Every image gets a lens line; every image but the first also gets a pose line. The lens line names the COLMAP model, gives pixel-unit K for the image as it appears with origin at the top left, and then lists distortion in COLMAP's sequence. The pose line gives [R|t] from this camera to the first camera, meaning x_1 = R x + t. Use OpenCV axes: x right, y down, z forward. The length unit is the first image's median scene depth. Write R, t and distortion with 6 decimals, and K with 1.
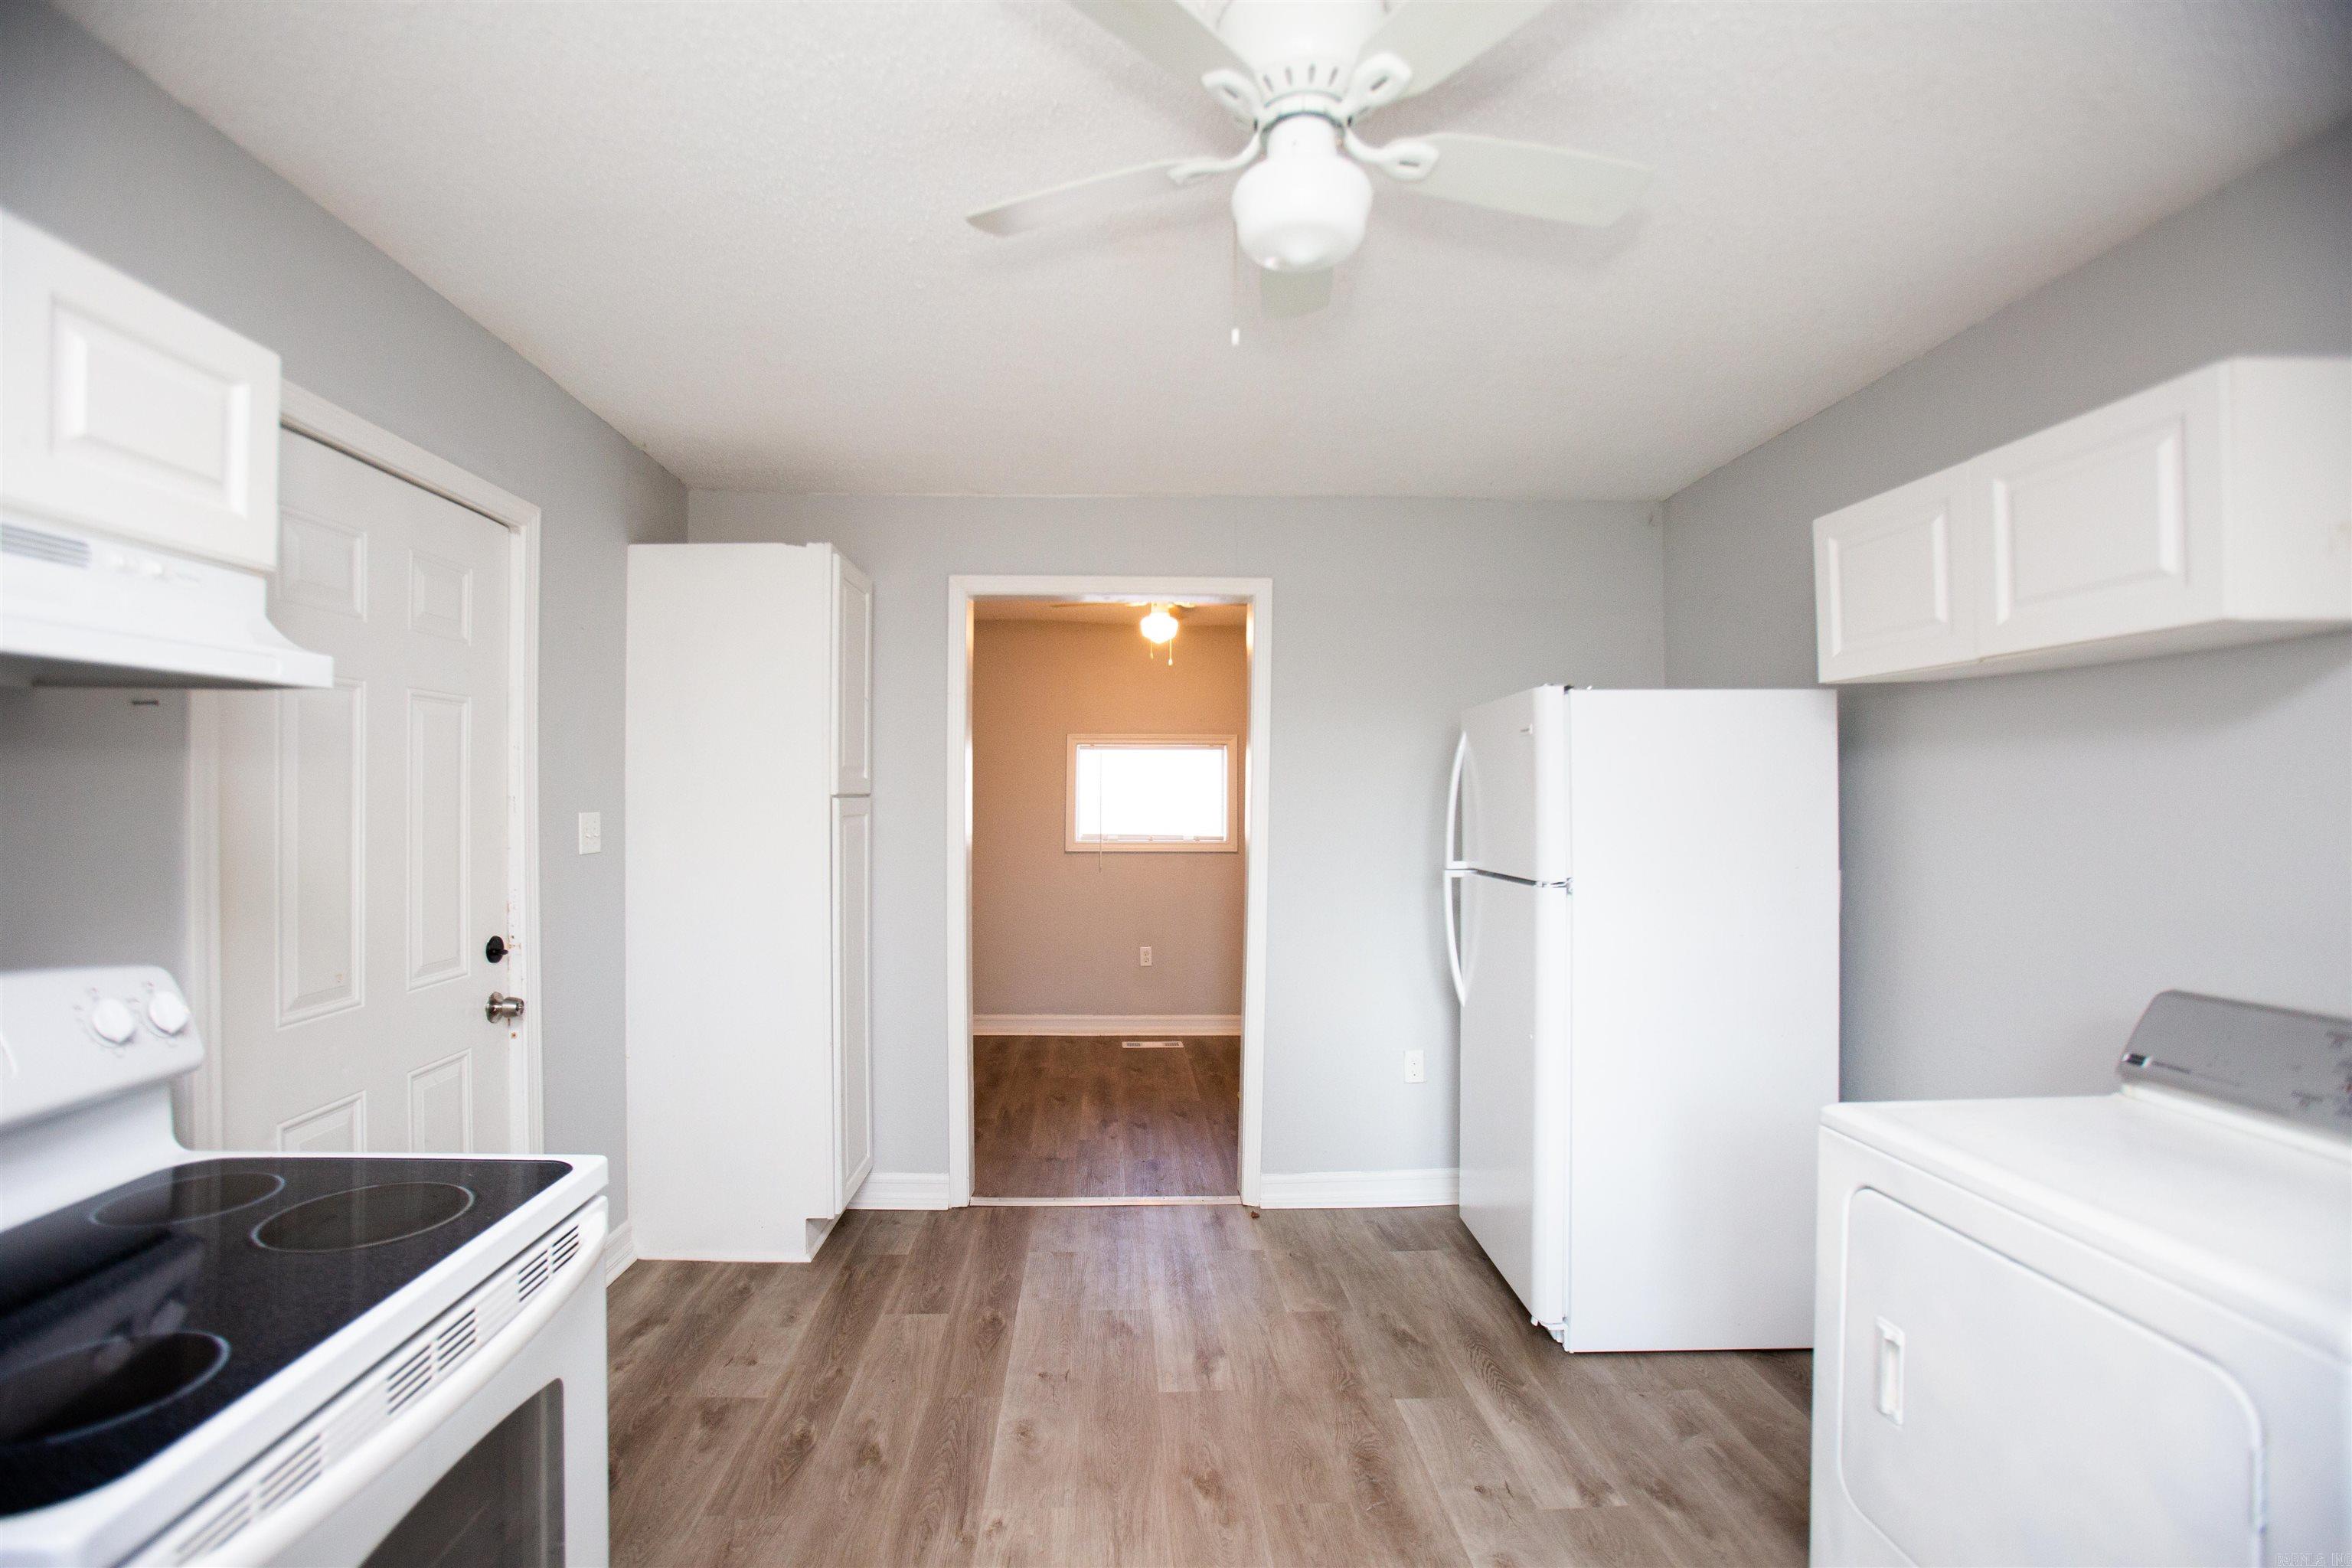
lens RADIAL K [[1087.7, 0, 1150.3], [0, 1087.7, 797.3], [0, 0, 1]] dist [-0.080171, 0.038051]
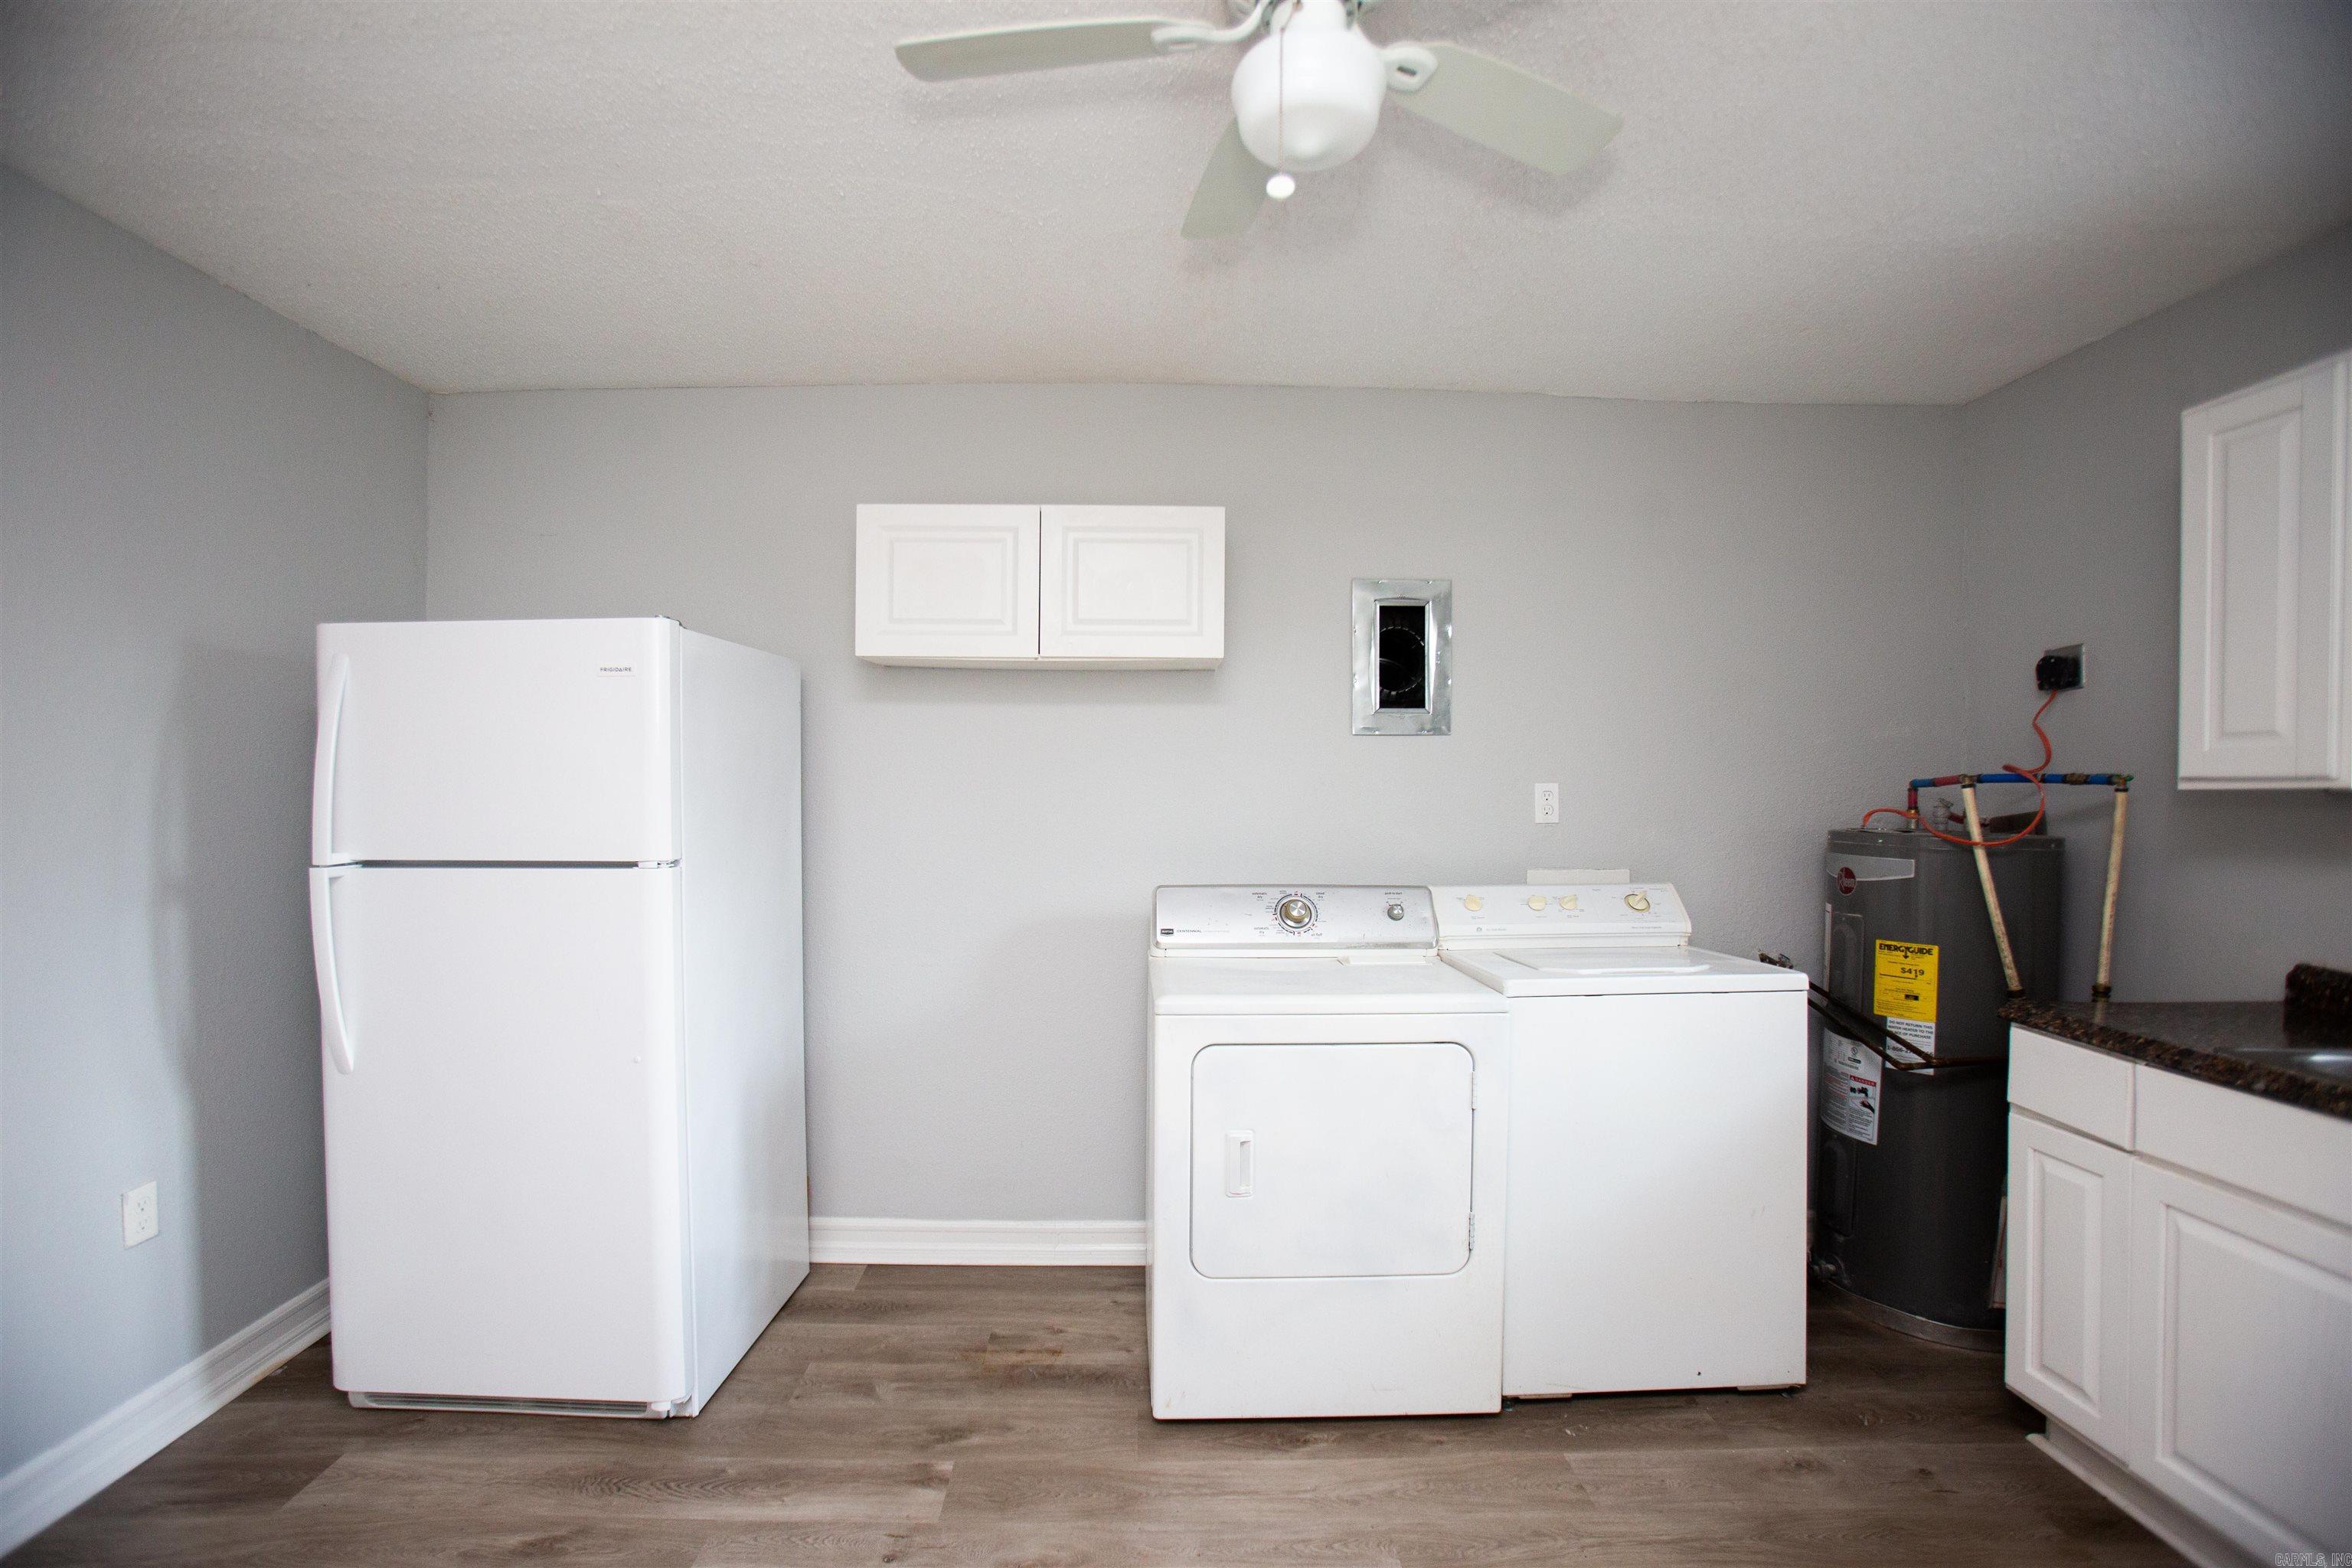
lens RADIAL K [[1087.7, 0, 1150.3], [0, 1087.7, 797.3], [0, 0, 1]] dist [-0.080171, 0.038051]
pose [[0.022114, -0.014361, 0.999652, -0.443963], [-0.006438, 0.999874, 0.014507, 0.017335], [-0.999735, -0.006757, 0.022019, 0.644017]]
